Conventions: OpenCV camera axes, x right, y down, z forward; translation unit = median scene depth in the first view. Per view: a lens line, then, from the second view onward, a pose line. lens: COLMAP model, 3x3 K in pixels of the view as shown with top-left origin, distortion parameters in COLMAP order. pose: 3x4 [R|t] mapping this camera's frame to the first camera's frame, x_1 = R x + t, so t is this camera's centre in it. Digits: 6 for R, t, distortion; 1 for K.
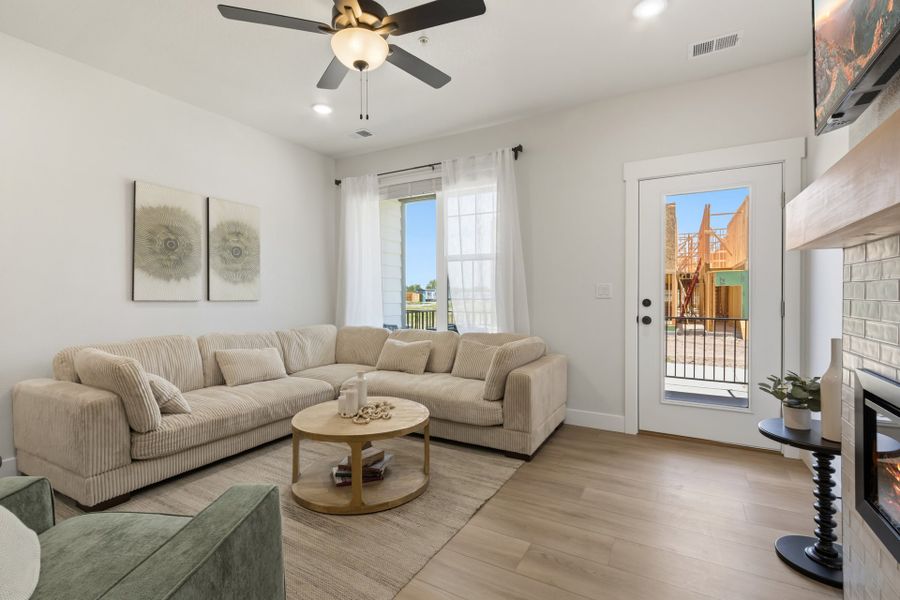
lens RADIAL K [[416.5, 0, 440.5], [0, 416.5, 299.3], [0, 0, 1]] dist [0.003827, -0.000850]
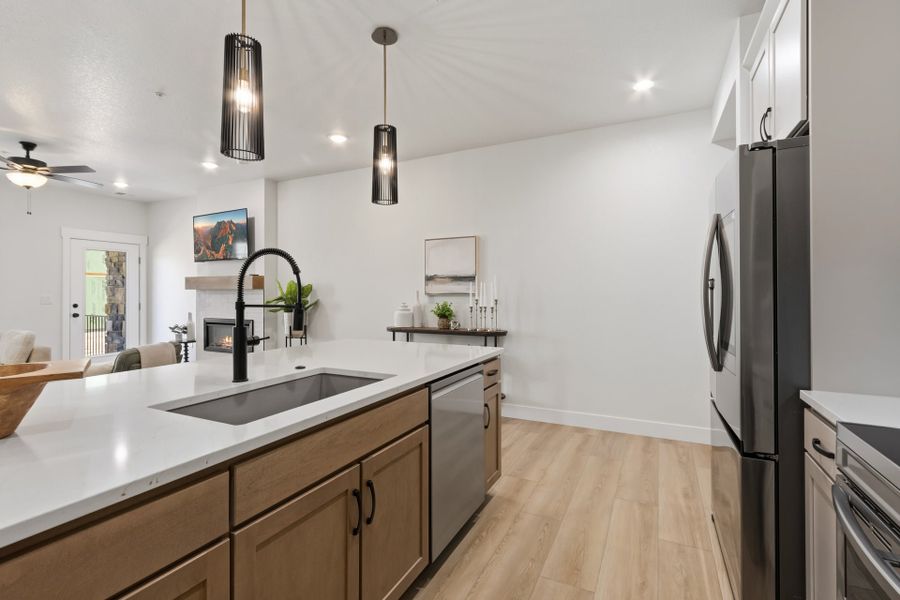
lens RADIAL K [[416.5, 0, 448.1], [0, 416.5, 296.2], [0, 0, 1]] dist [0.003827, -0.000850]
pose [[-0.047055, -0.002119, 0.998890, -1.411982], [0.013046, 0.999911, 0.002735, -0.017155], [-0.998807, 0.013160, -0.047023, -0.550158]]
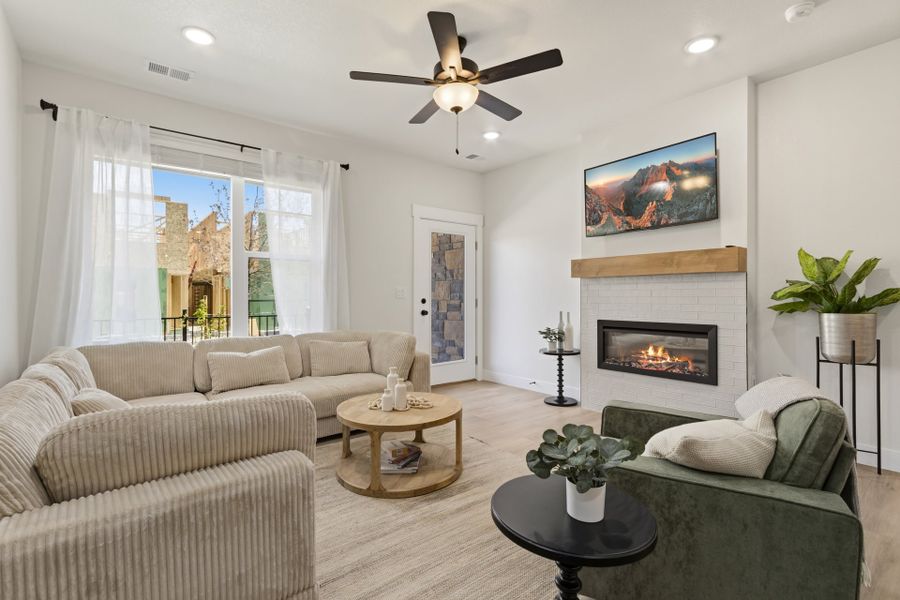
lens RADIAL K [[416.5, 0, 455.2], [0, 416.5, 299.4], [0, 0, 1]] dist [0.003827, -0.000850]
pose [[0.358014, -0.007895, 0.933683, -0.853203], [0.013612, 0.999902, 0.003236, -0.001181], [-0.933617, 0.011551, 0.358087, 0.359827]]
